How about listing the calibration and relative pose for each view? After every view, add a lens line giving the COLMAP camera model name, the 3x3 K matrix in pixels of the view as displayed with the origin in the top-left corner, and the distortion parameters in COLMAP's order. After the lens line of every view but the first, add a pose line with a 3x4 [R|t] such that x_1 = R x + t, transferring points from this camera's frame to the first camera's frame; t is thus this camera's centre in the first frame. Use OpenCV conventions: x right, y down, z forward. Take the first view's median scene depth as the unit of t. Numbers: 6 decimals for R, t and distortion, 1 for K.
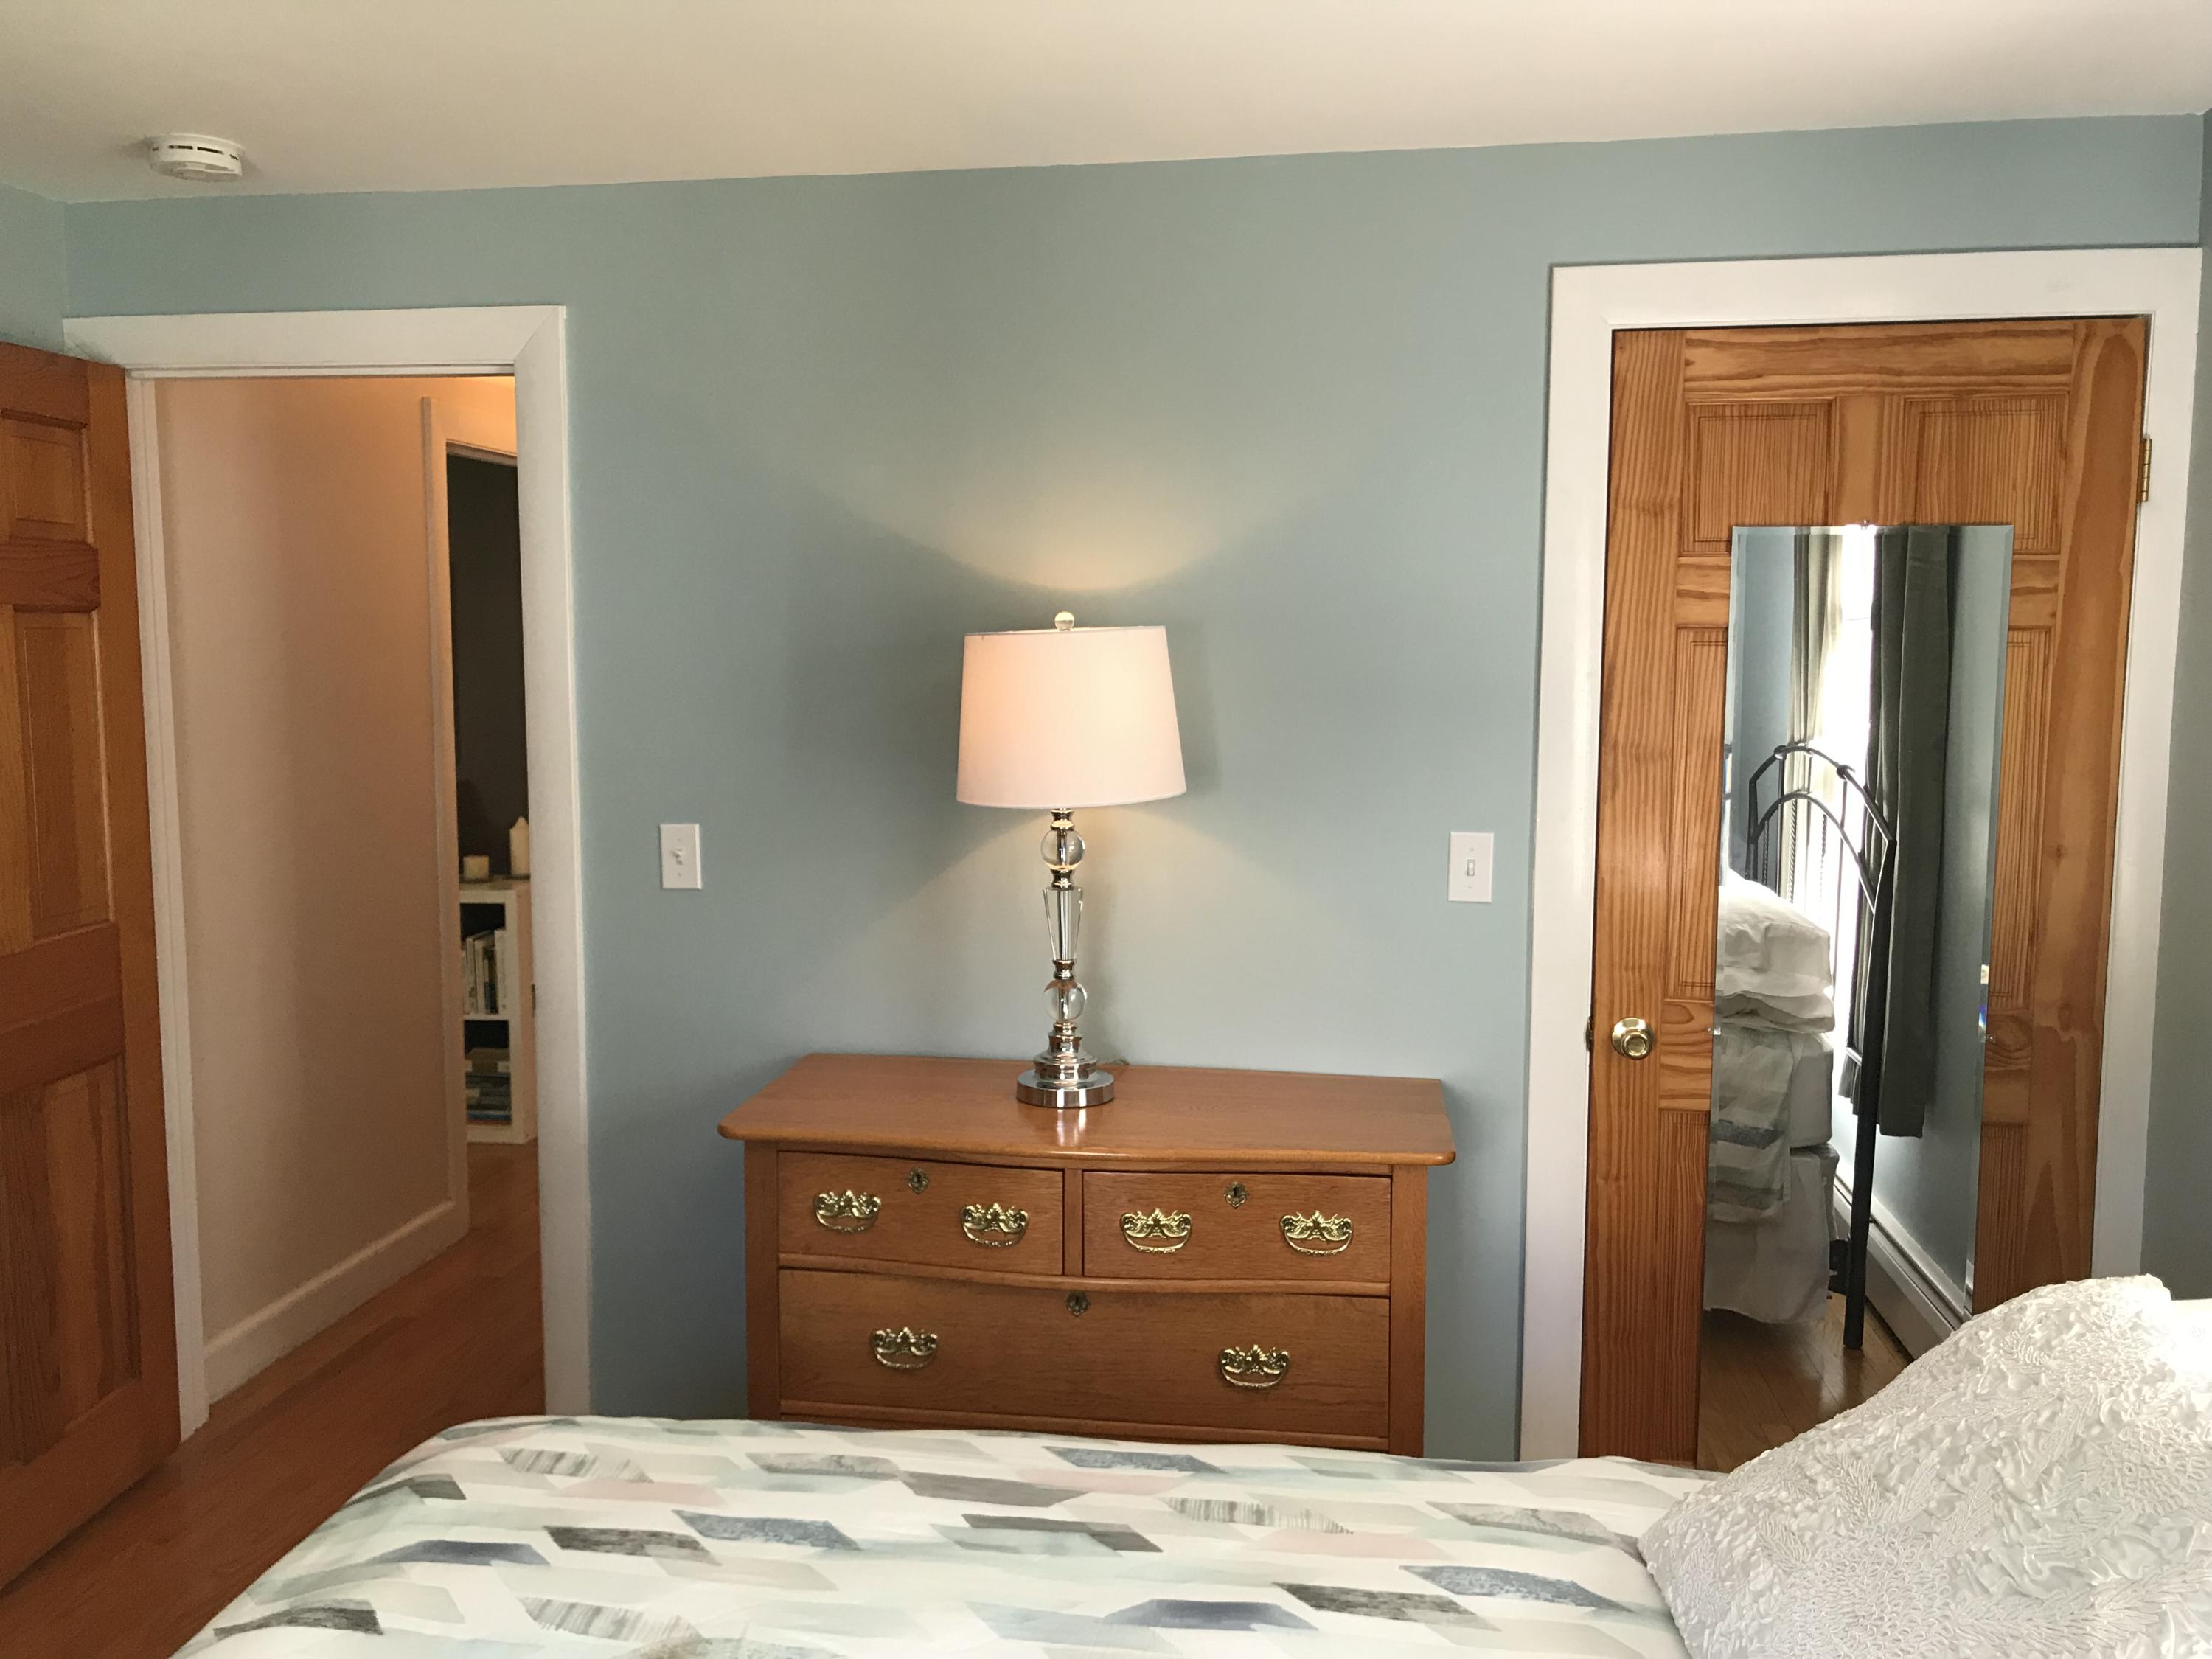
lens RADIAL K [[1852.6, 0, 1099.4], [0, 1852.6, 808.1], [0, 0, 1]] dist [0.036609, -0.040855]
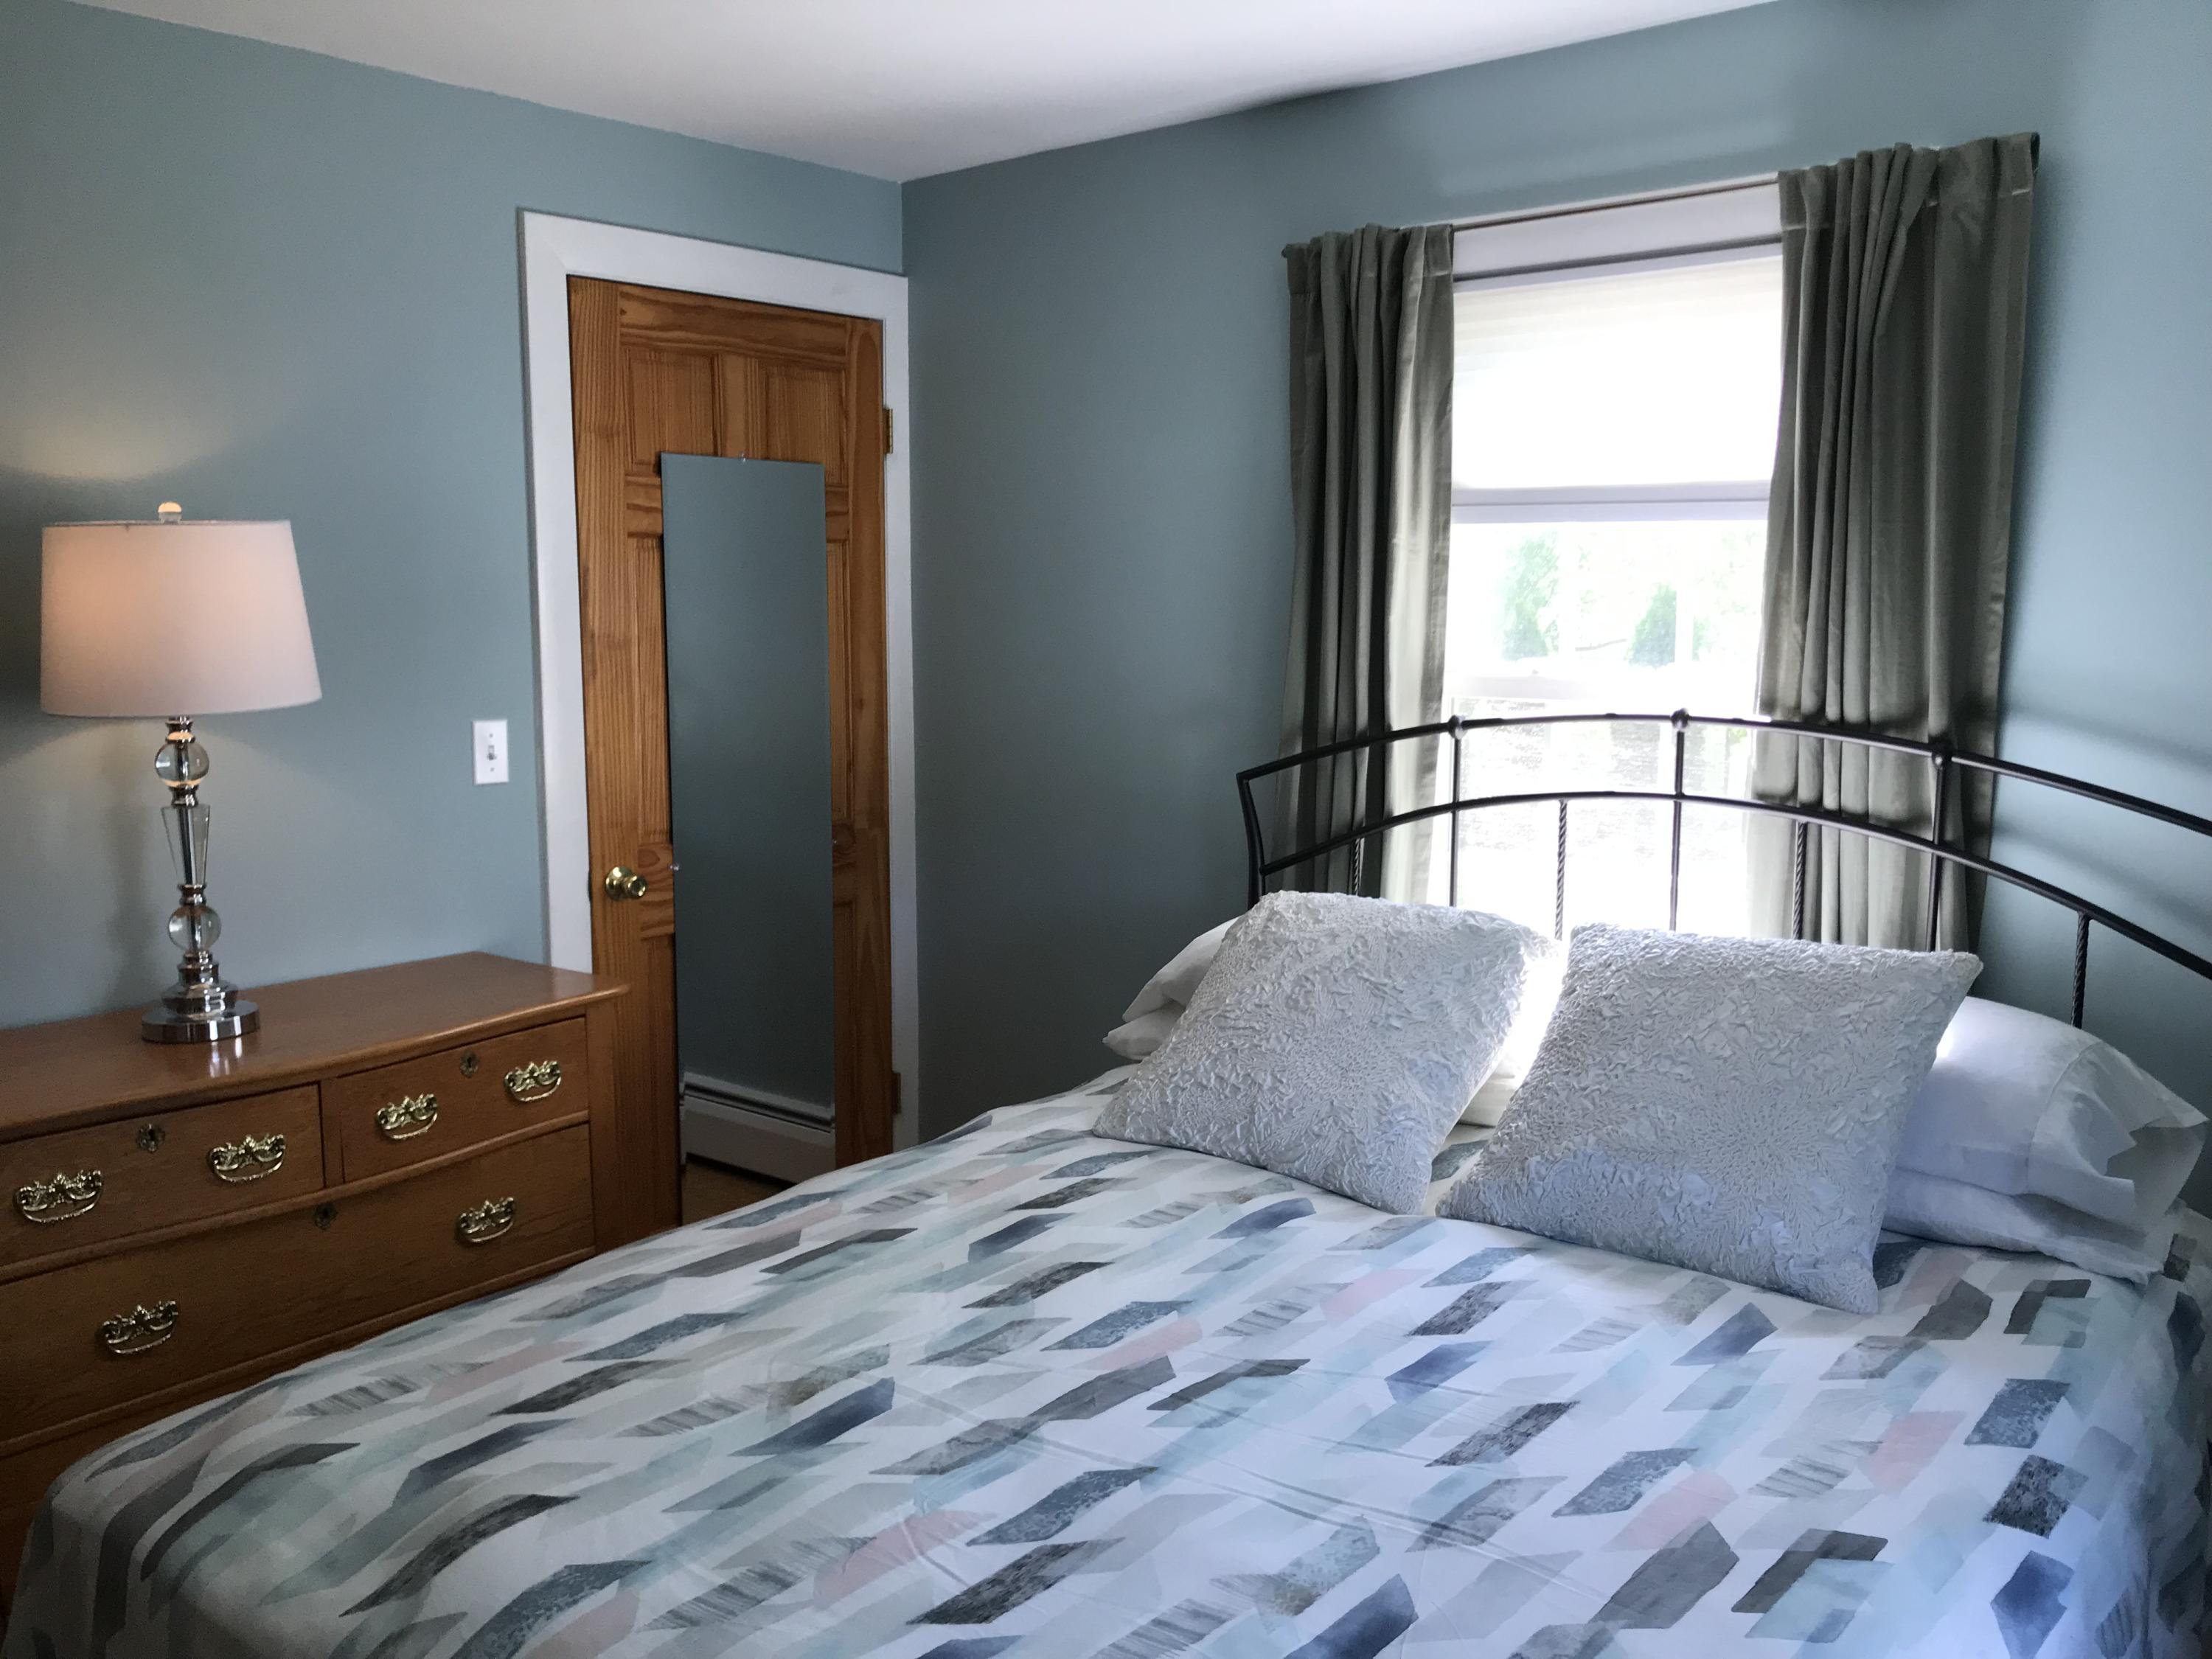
lens RADIAL K [[1852.6, 0, 1100.2], [0, 1852.6, 841.2], [0, 0, 1]] dist [0.036609, -0.040855]
pose [[0.506420, -0.122814, 0.853496, -0.594512], [0.086037, 0.992063, 0.091703, 0.014809], [-0.857984, 0.026991, 0.512967, 0.134967]]
